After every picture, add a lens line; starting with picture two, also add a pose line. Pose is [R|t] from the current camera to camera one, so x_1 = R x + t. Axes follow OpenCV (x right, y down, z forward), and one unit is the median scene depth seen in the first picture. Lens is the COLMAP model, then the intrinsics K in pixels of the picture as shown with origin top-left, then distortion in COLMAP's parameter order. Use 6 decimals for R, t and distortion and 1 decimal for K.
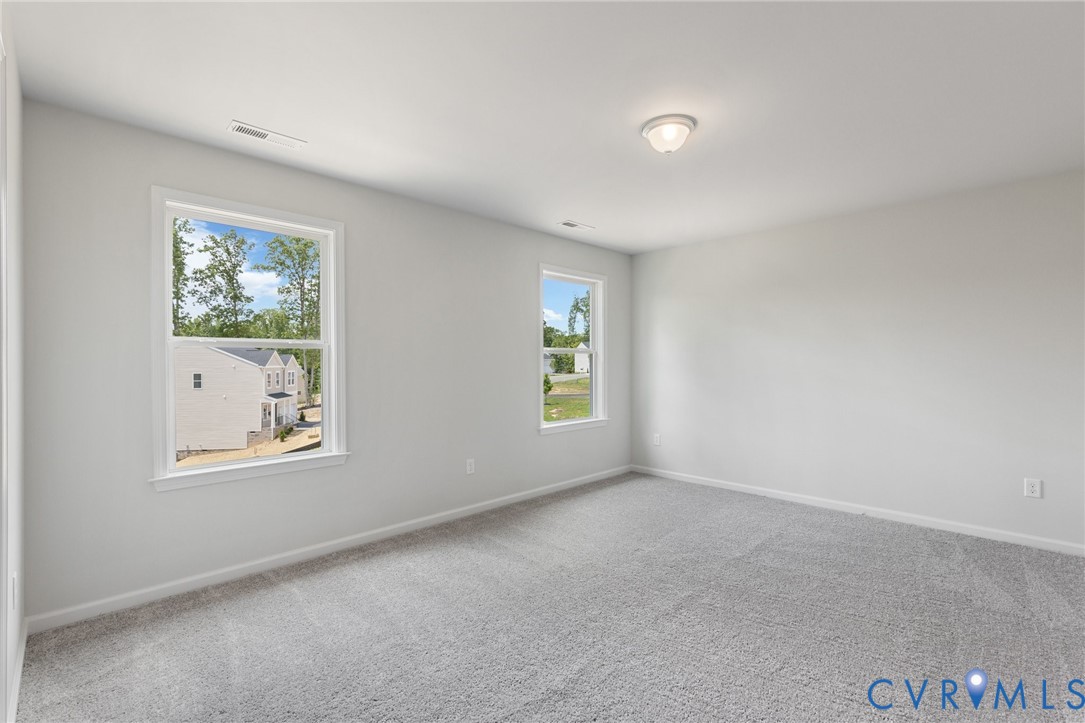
lens RADIAL K [[504.8, 0, 536.8], [0, 504.8, 362.7], [0, 0, 1]] dist [0.013347, 0.000178]
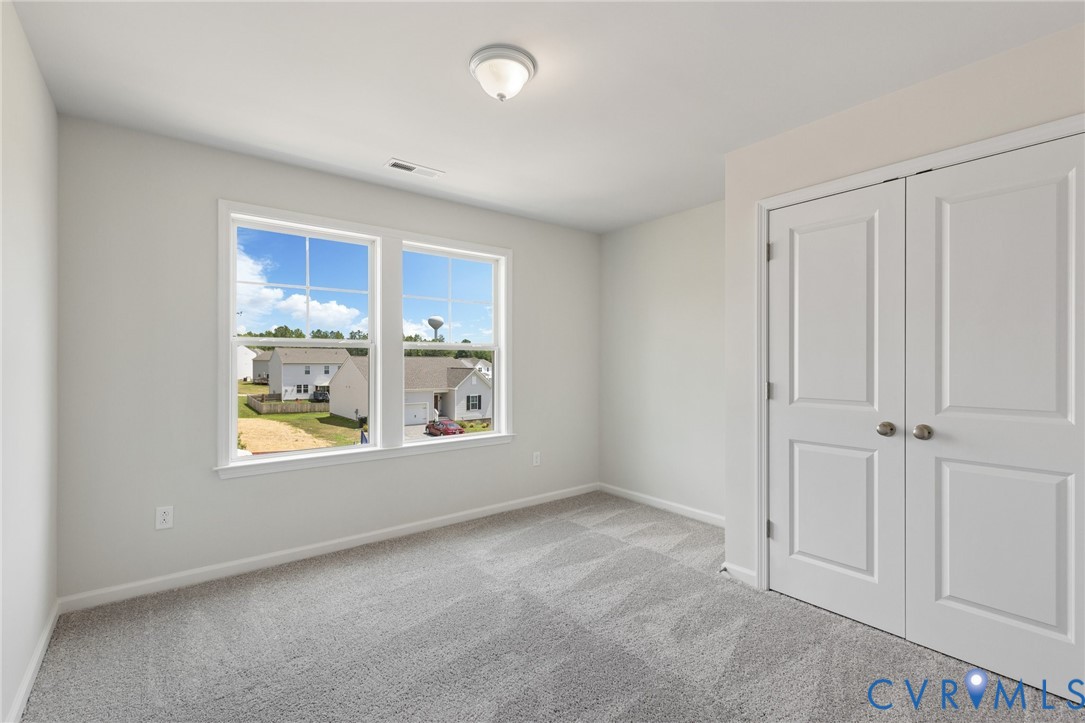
lens RADIAL K [[477.0, 0, 543.2], [0, 477.0, 366.0], [0, 0, 1]] dist [0.001862, 0.000082]
pose [[0.992562, 0.002364, -0.121719, 0.080219], [-0.001276, 0.999959, 0.009009, -0.000095], [0.121736, -0.008786, 0.992524, 0.079660]]
